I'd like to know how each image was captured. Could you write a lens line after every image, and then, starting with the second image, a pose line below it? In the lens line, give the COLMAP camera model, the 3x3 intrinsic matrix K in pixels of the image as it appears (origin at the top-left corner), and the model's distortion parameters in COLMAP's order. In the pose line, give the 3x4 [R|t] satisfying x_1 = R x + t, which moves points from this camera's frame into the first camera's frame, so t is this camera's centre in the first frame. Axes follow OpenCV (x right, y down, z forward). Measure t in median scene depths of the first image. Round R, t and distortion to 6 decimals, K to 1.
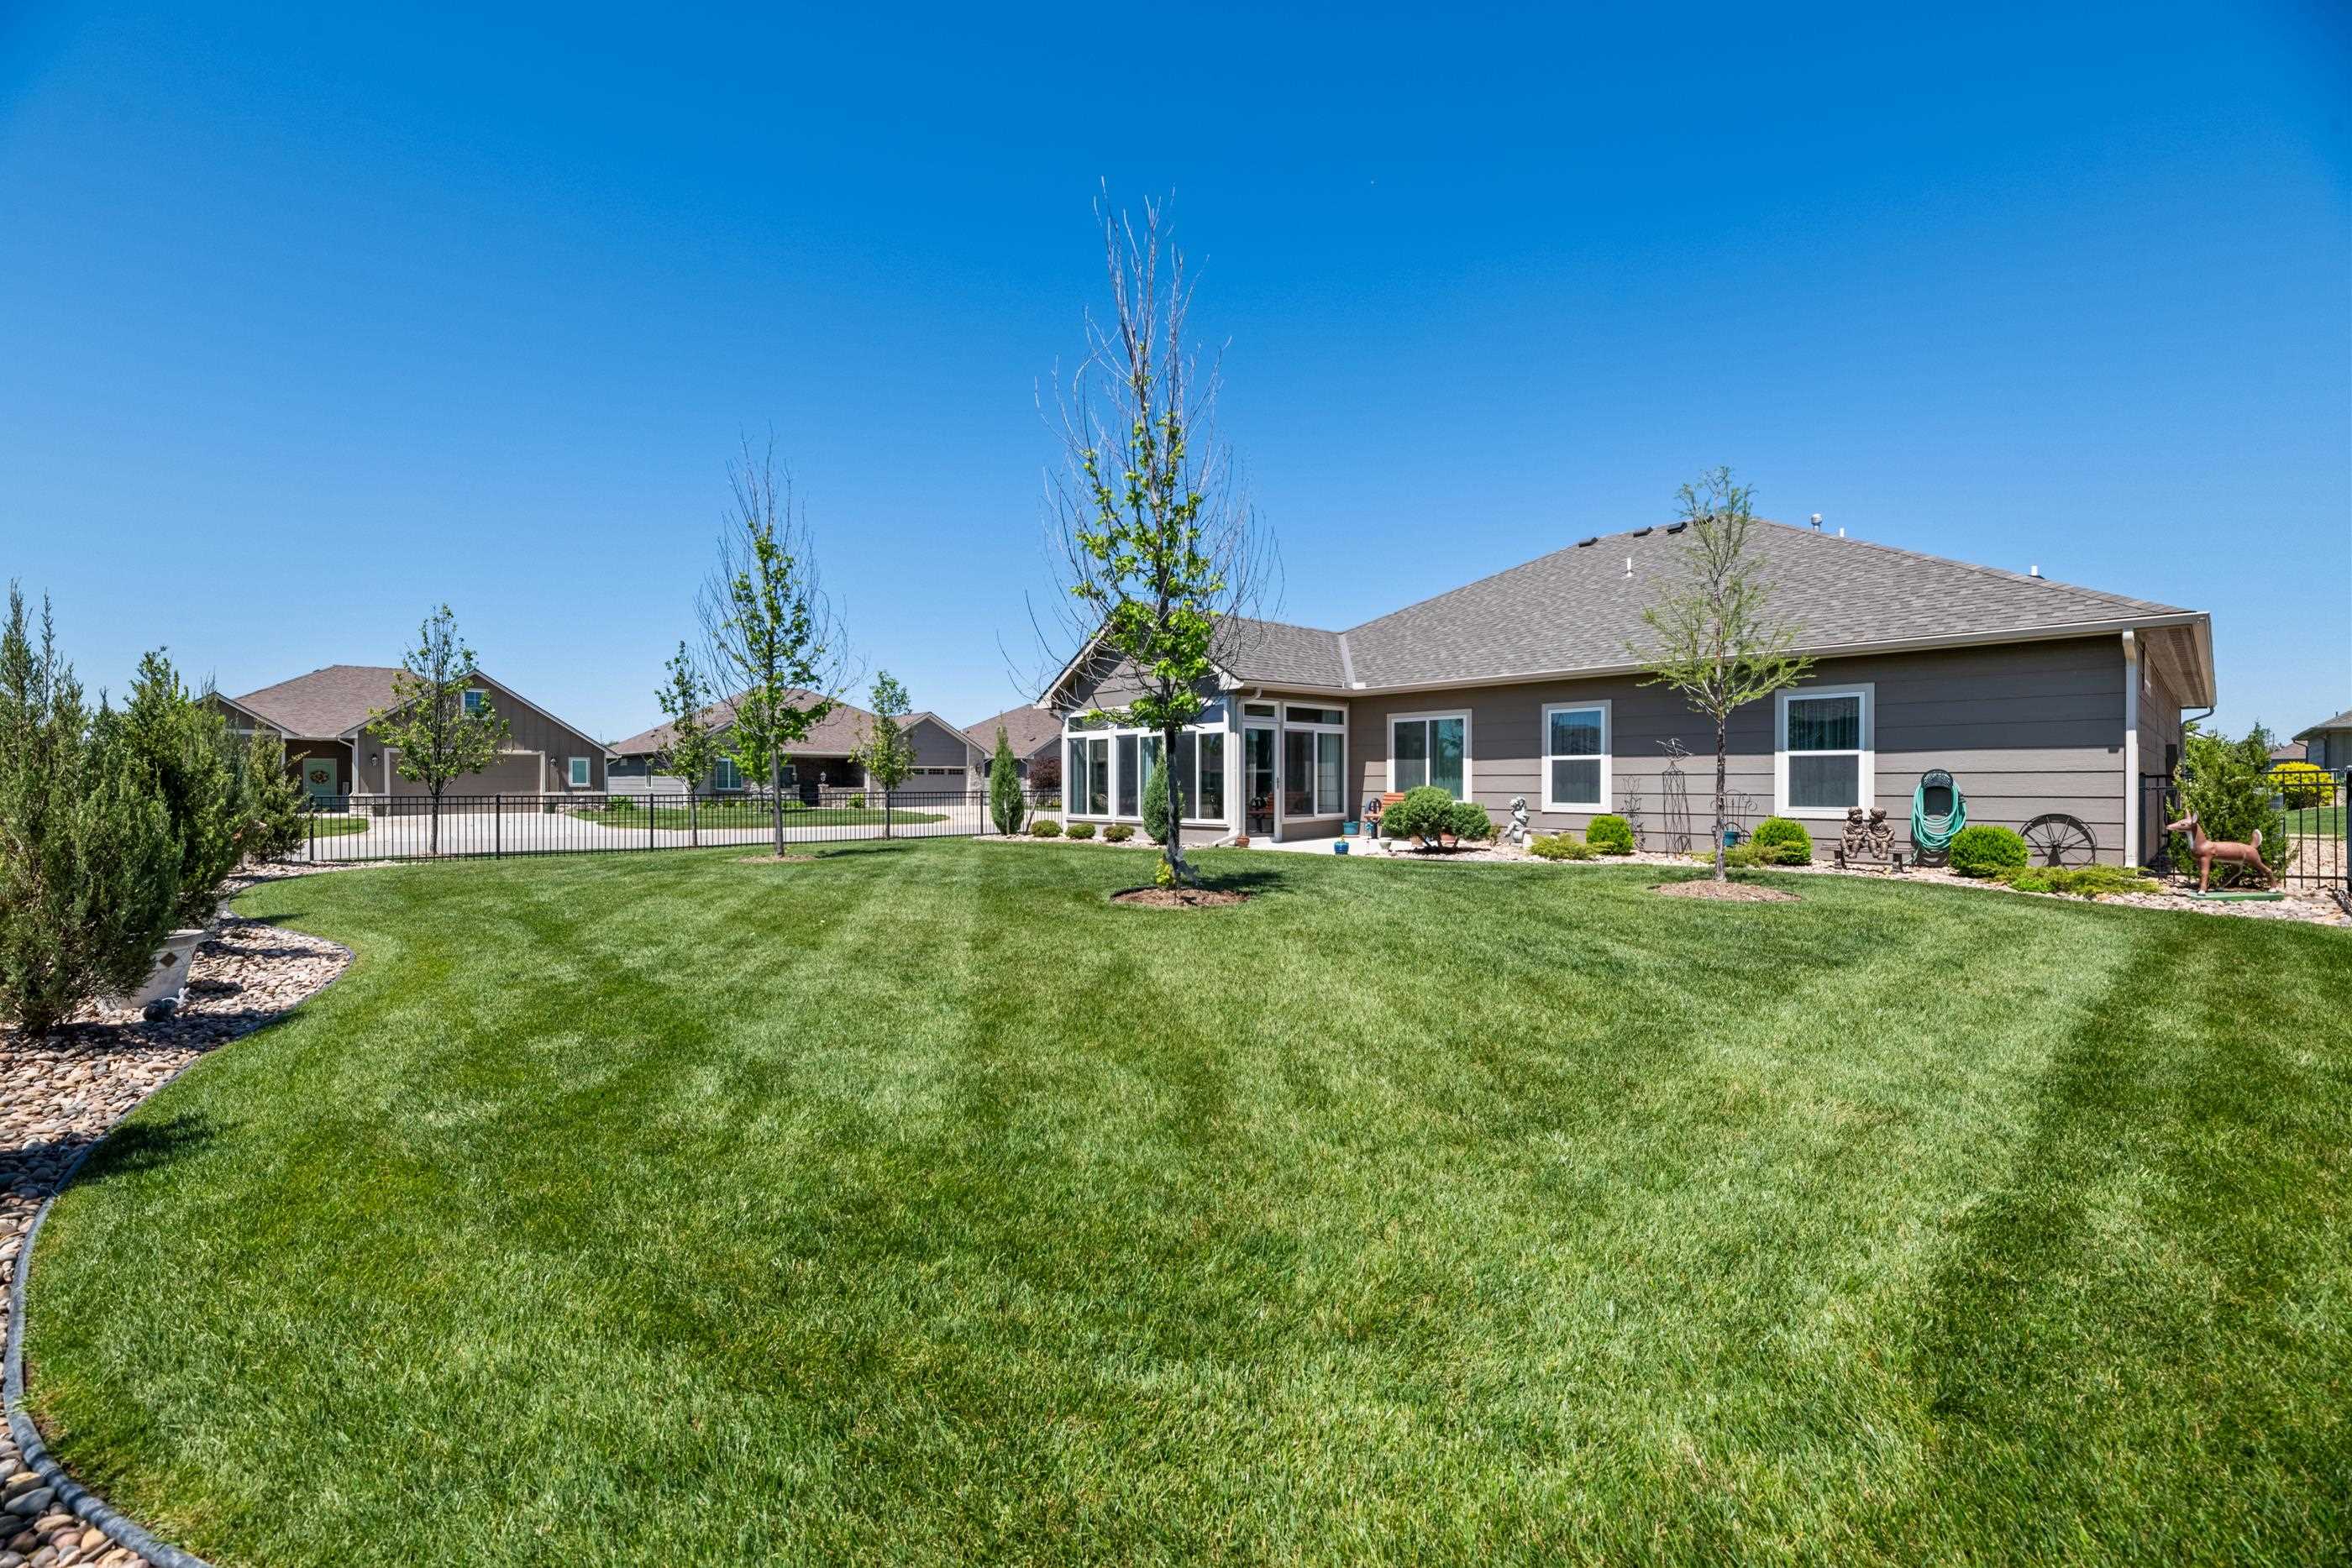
lens RADIAL K [[949.6, 0, 1185.4], [0, 949.6, 775.6], [0, 0, 1]] dist [-0.002437, -0.002163]
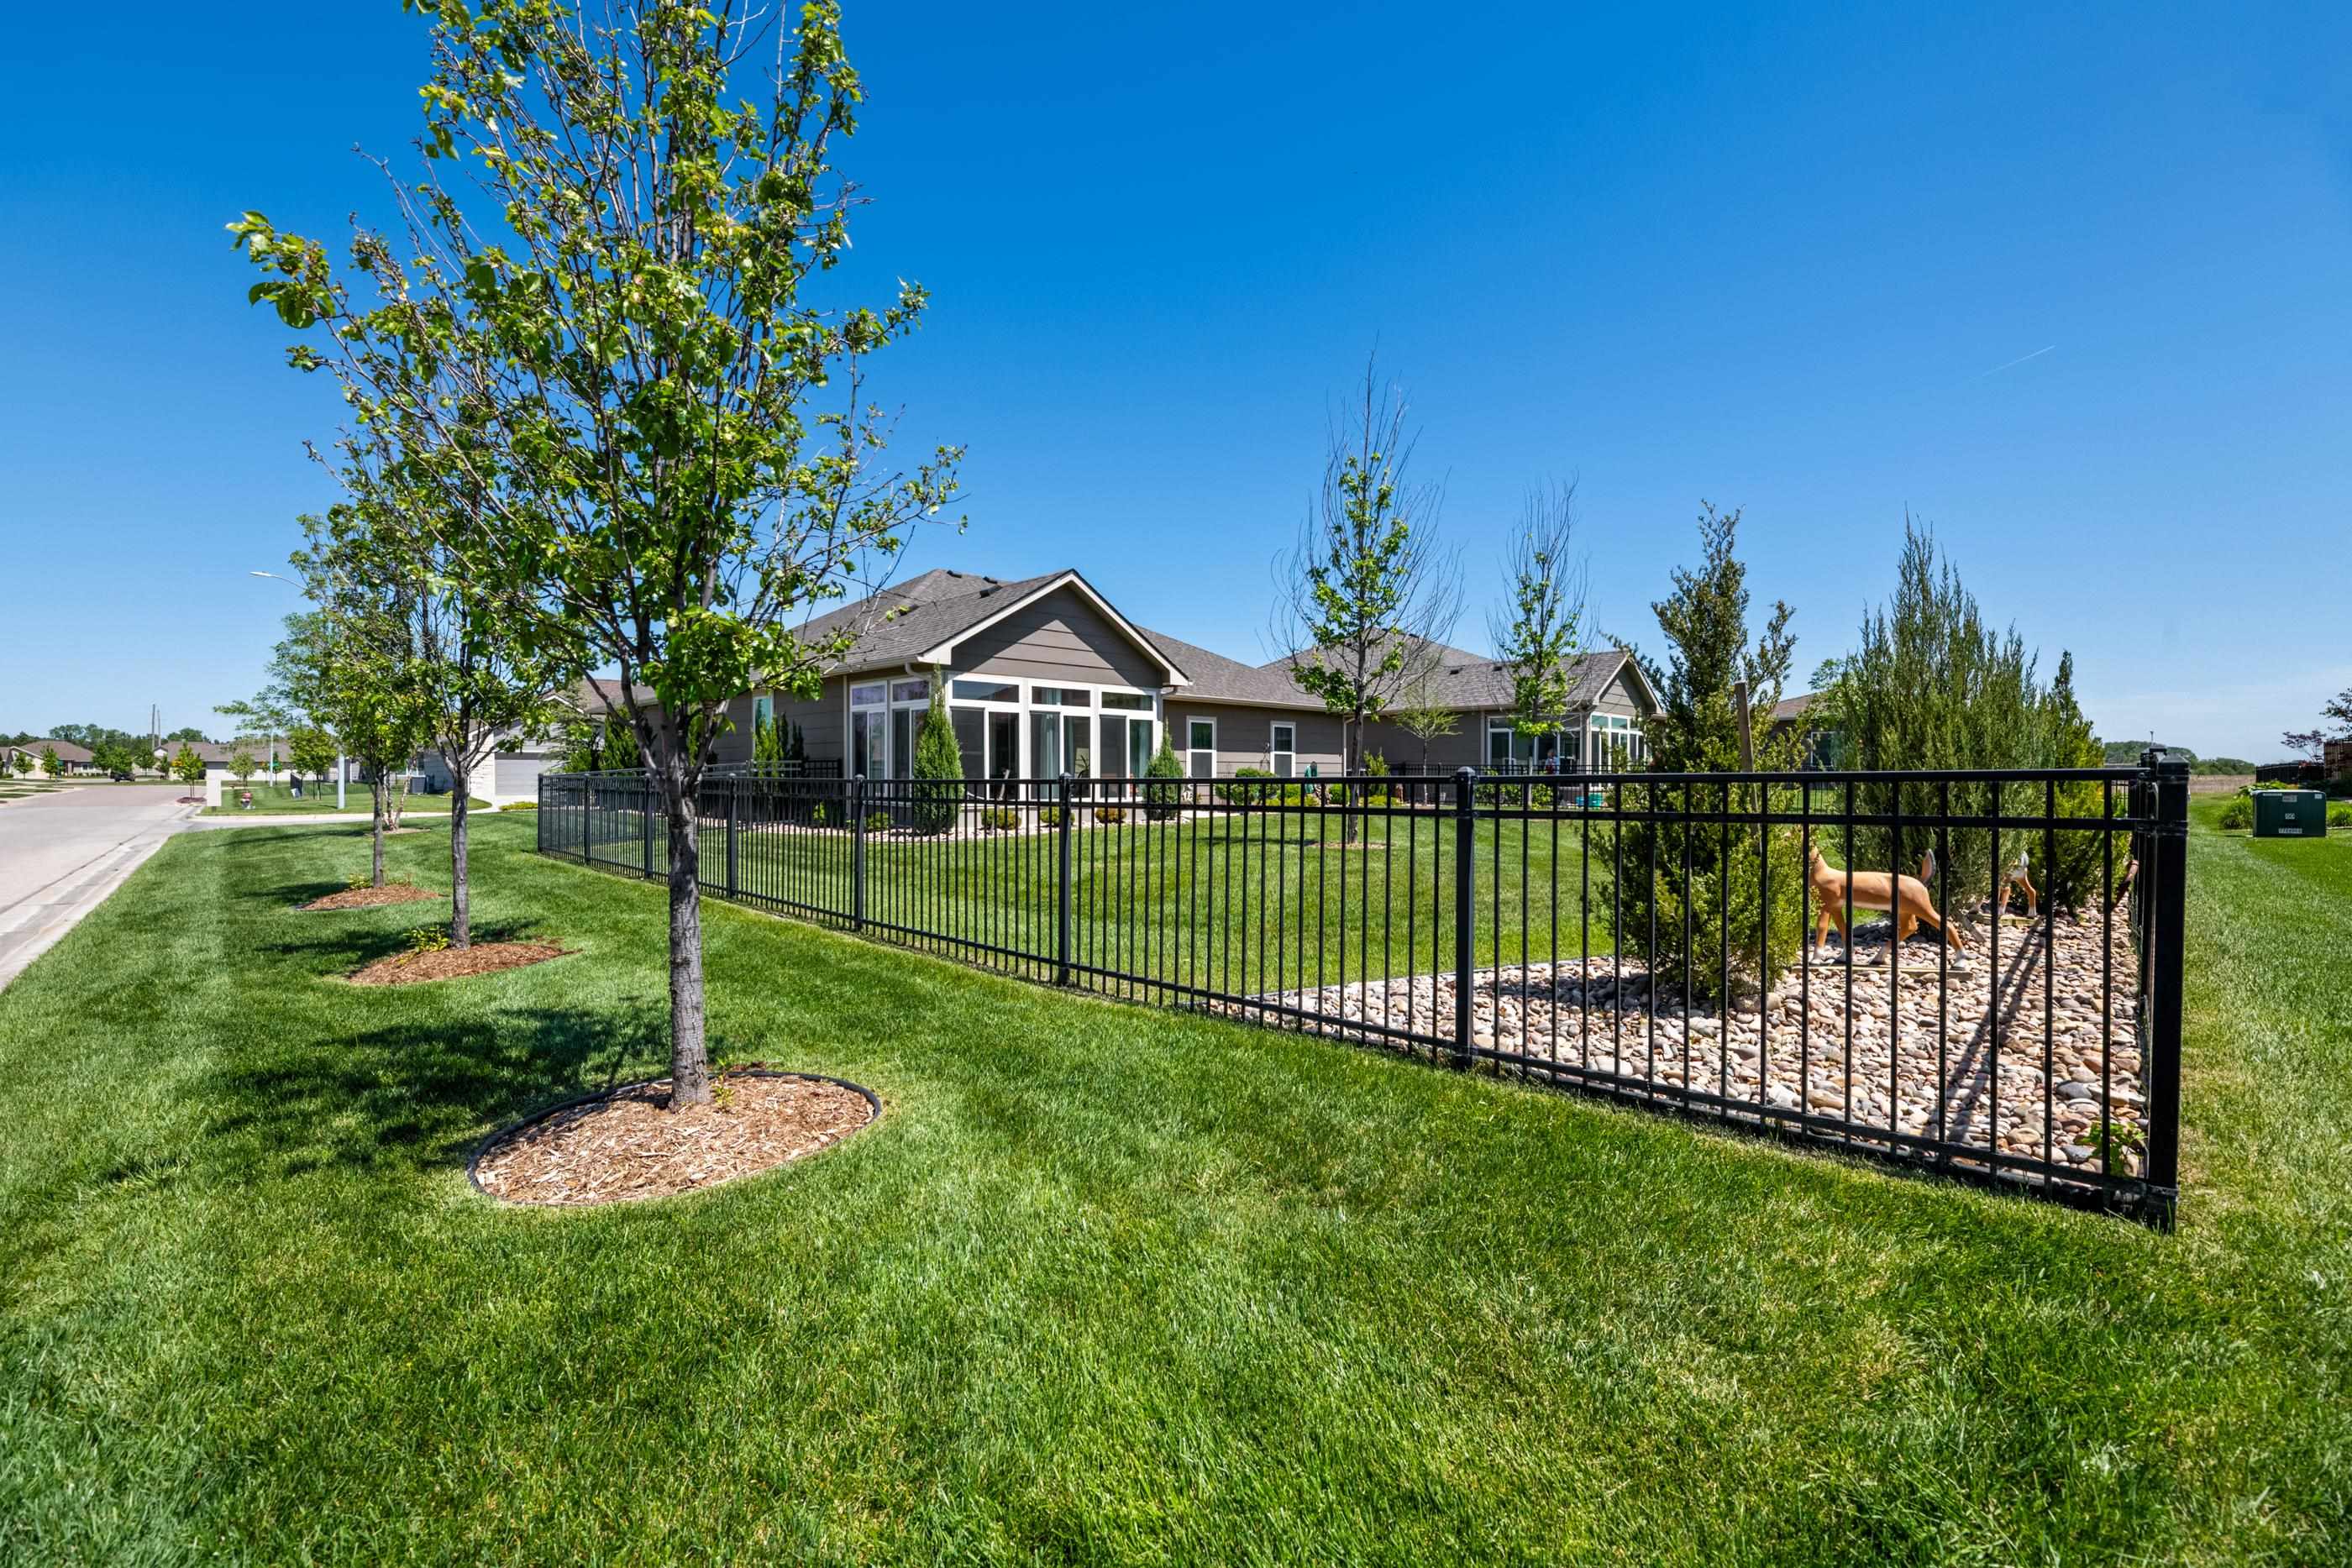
lens RADIAL K [[949.6, 0, 1173.3], [0, 949.6, 779.9], [0, 0, 1]] dist [-0.002437, -0.002163]
pose [[-0.041933, -0.002449, 0.999117, -1.066568], [0.000546, 0.999997, 0.002474, 0.023346], [-0.999120, 0.000649, -0.041932, 0.985527]]
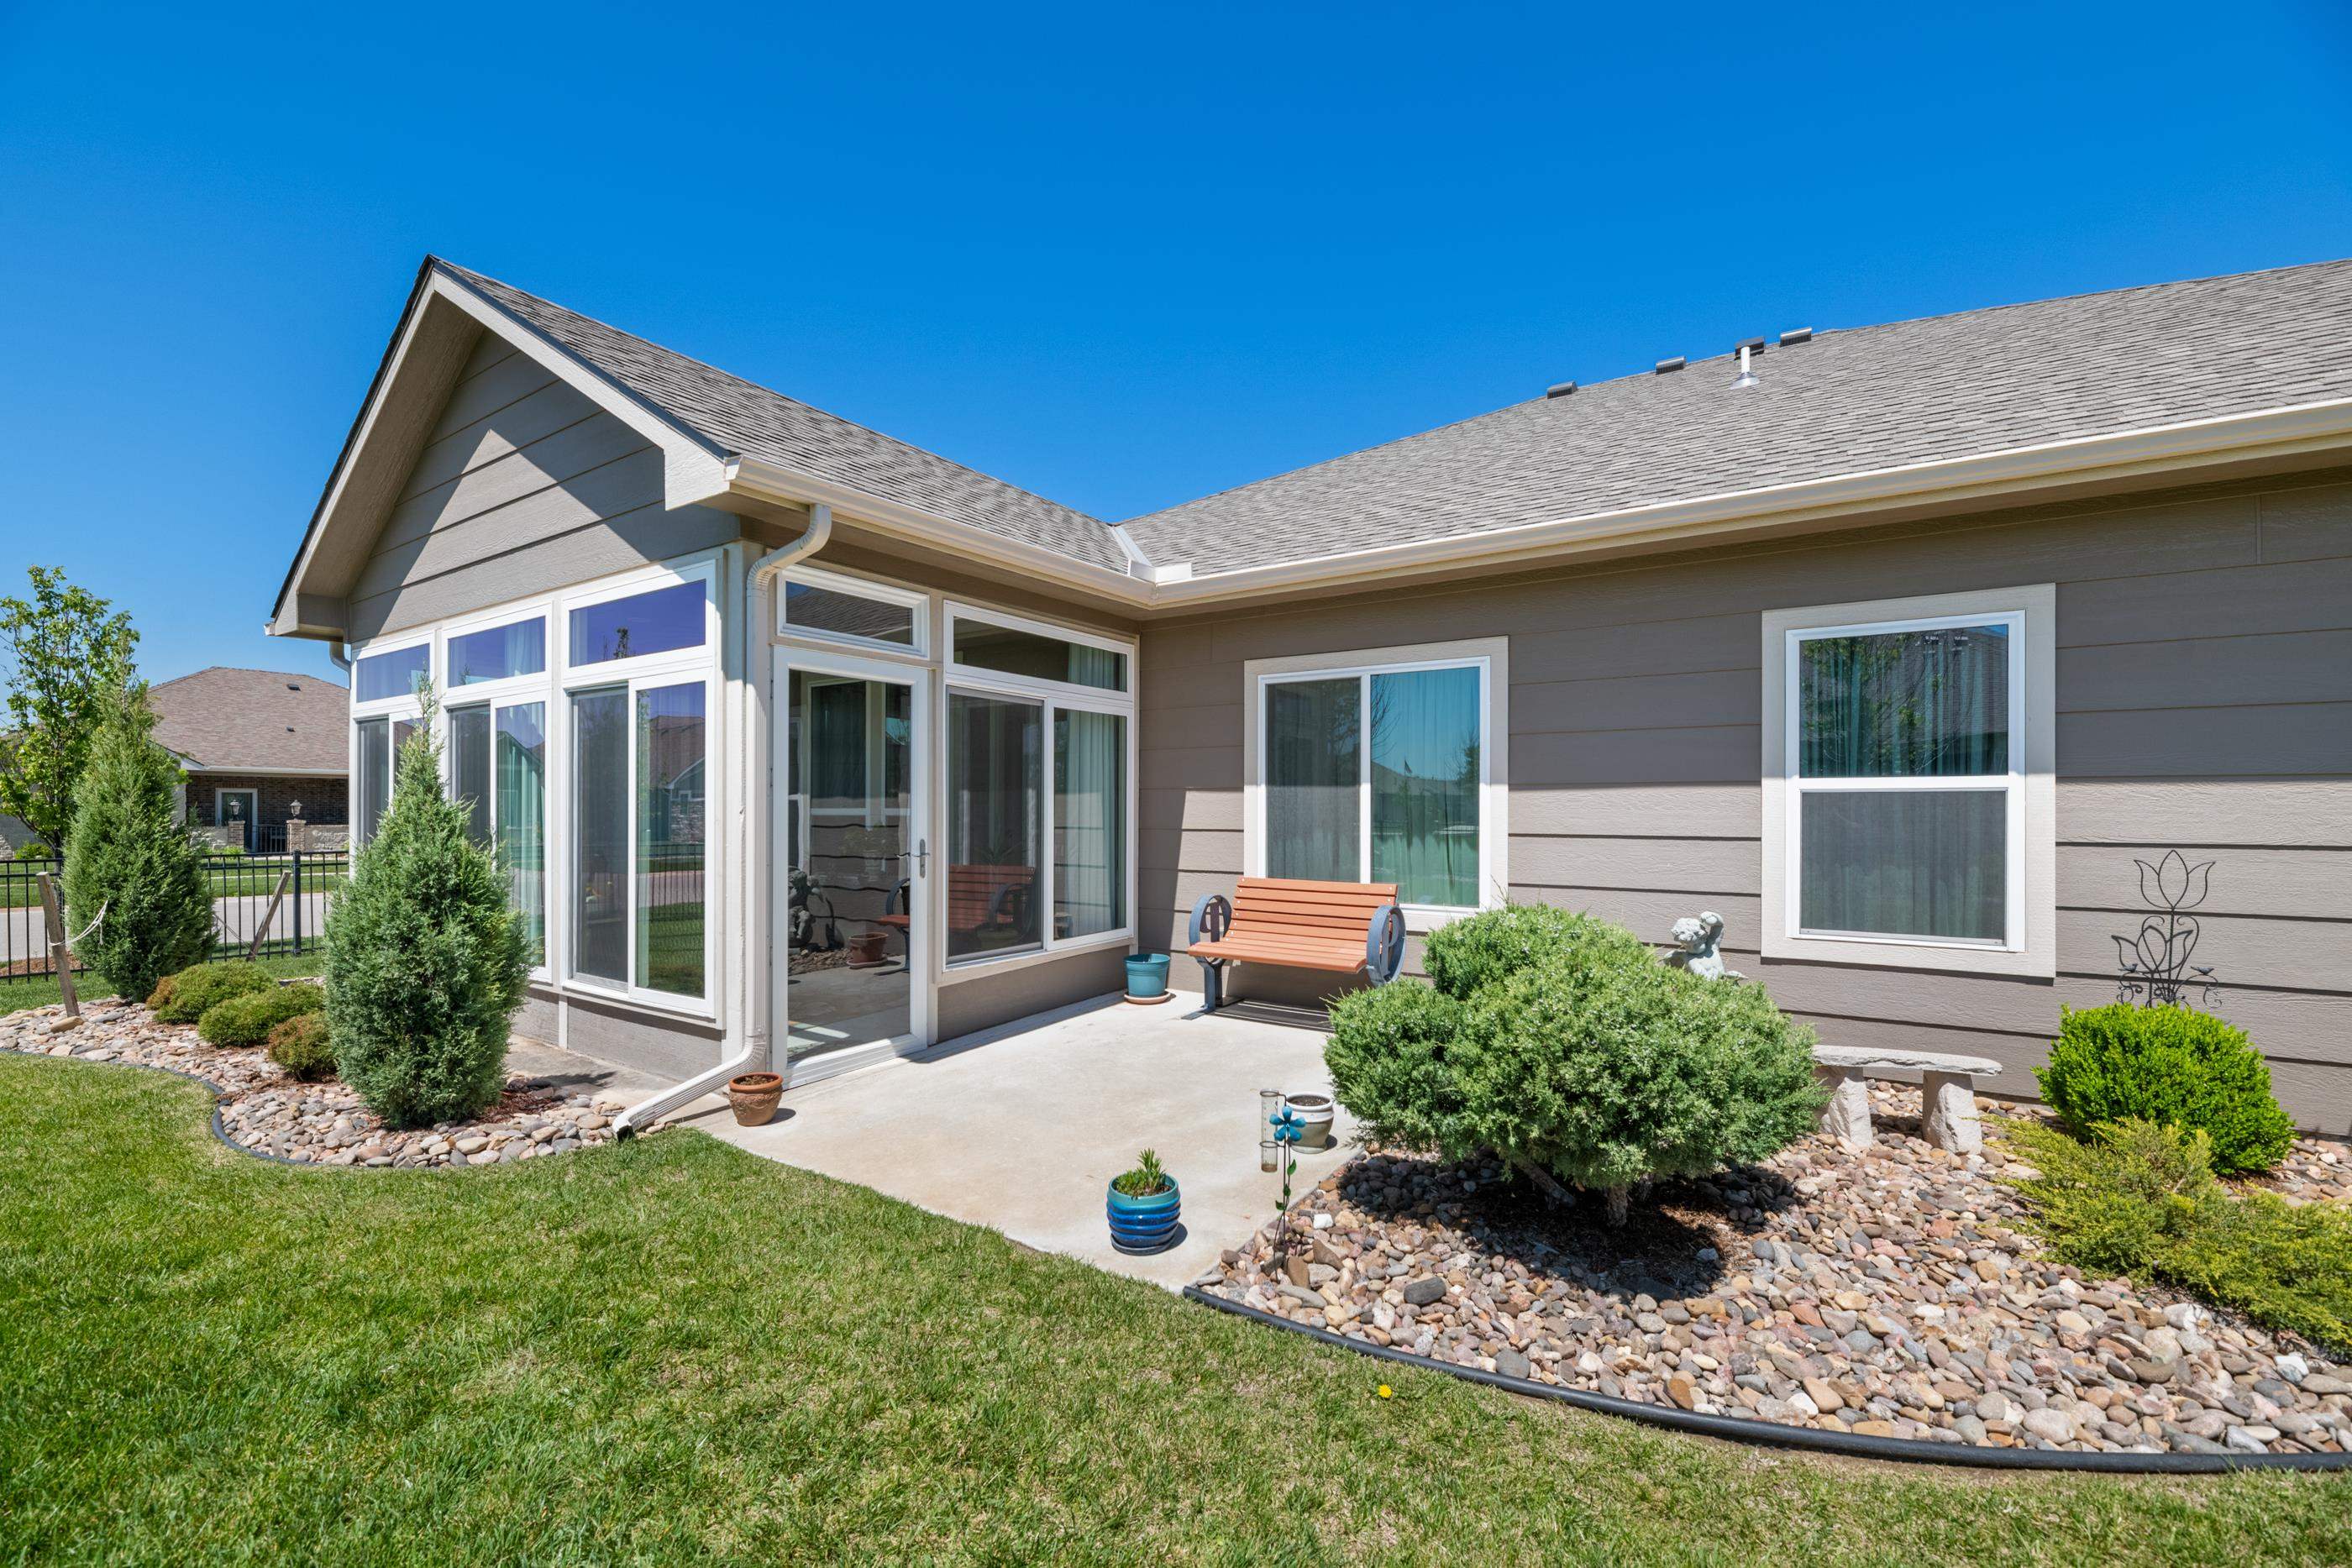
lens RADIAL K [[949.6, 0, 1184.8], [0, 949.6, 801.5], [0, 0, 1]] dist [-0.002437, -0.002163]
pose [[0.968832, 0.004359, 0.247679, 0.102989], [-0.003814, 0.999989, -0.002681, -0.010219], [-0.247688, 0.001653, 0.968838, 0.674319]]
